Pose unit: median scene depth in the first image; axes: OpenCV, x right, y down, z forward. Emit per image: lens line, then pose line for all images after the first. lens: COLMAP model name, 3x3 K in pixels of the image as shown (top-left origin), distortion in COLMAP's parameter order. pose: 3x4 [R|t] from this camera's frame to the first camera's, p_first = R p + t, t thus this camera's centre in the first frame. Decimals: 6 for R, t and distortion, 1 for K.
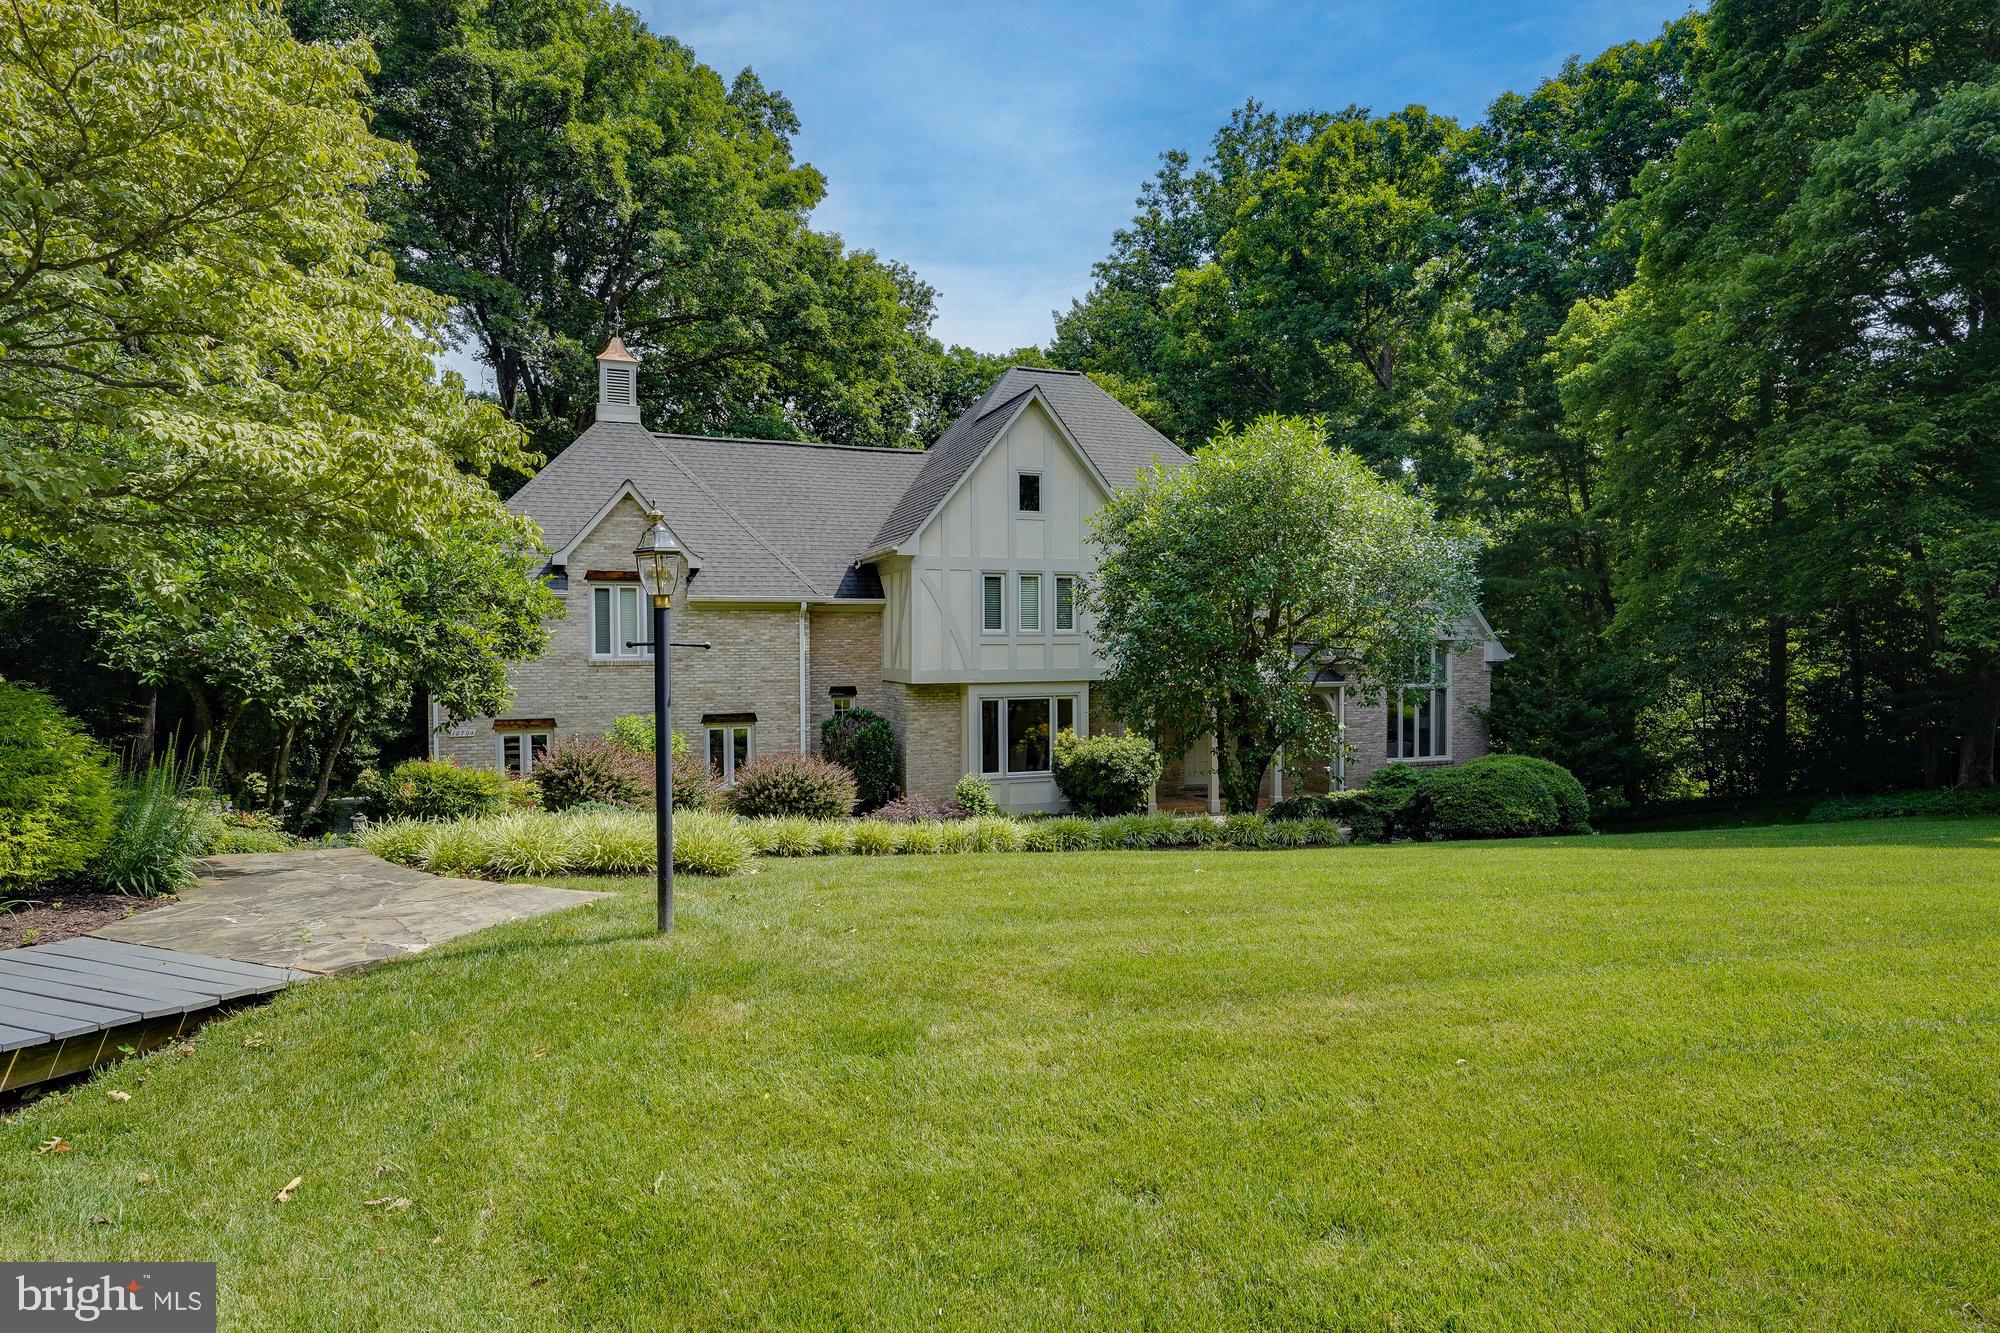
lens RADIAL K [[957.2, 0, 1000.0], [0, 957.2, 666.5], [0, 0, 1]] dist [0.000030, 0.000489]
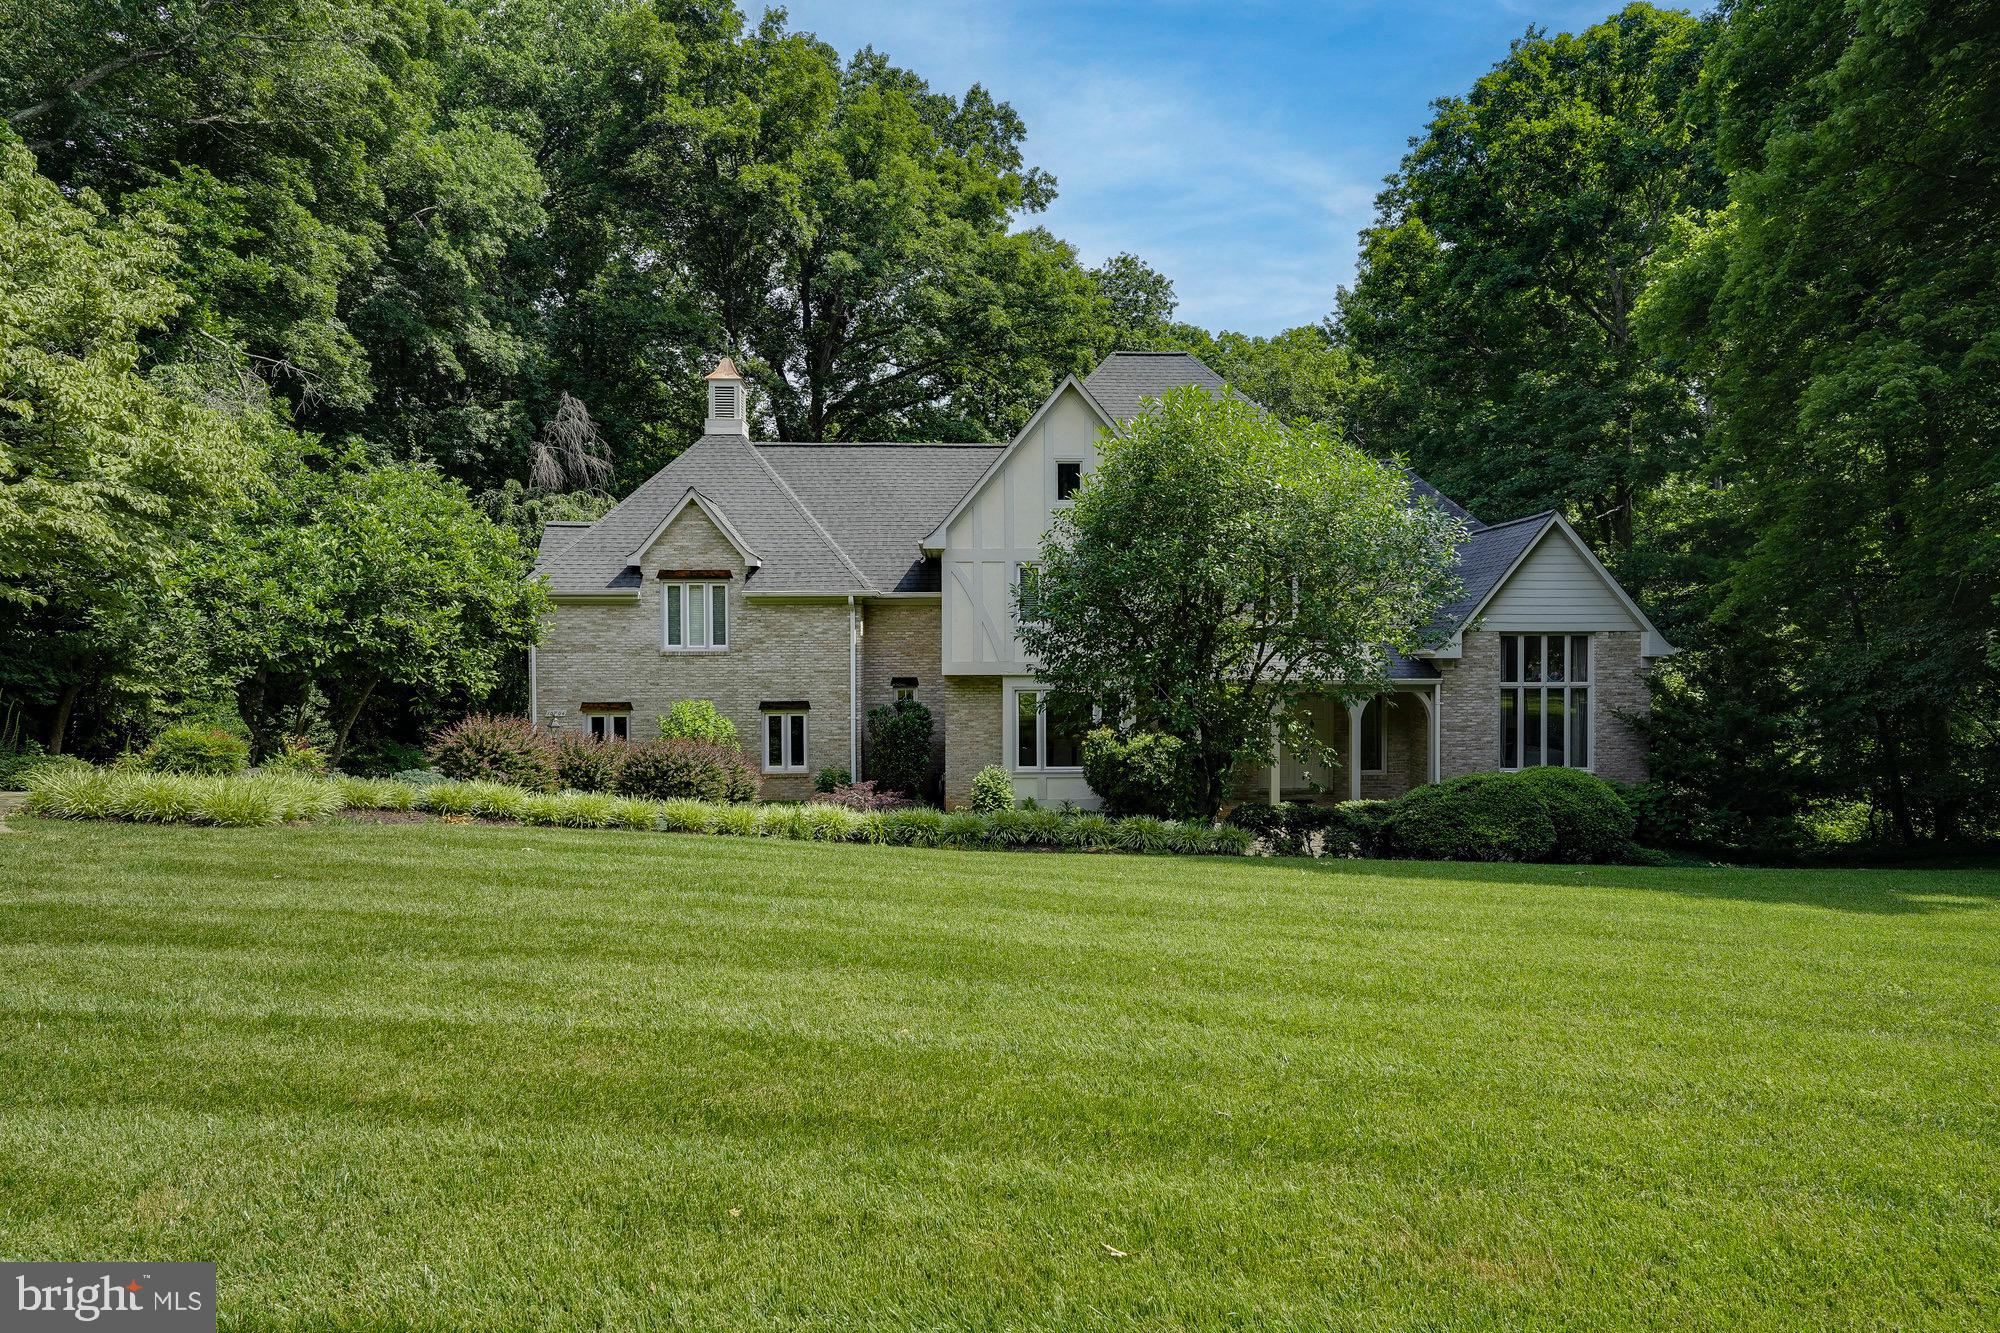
lens RADIAL K [[958.5, 0, 1004.1], [0, 958.5, 666.1], [0, 0, 1]] dist [-0.007027, -0.000079]
pose [[0.957582, 0.008170, -0.288045, 0.243855], [-0.006812, 0.999960, 0.005716, 0.001870], [0.288080, -0.003511, 0.957600, 0.042747]]
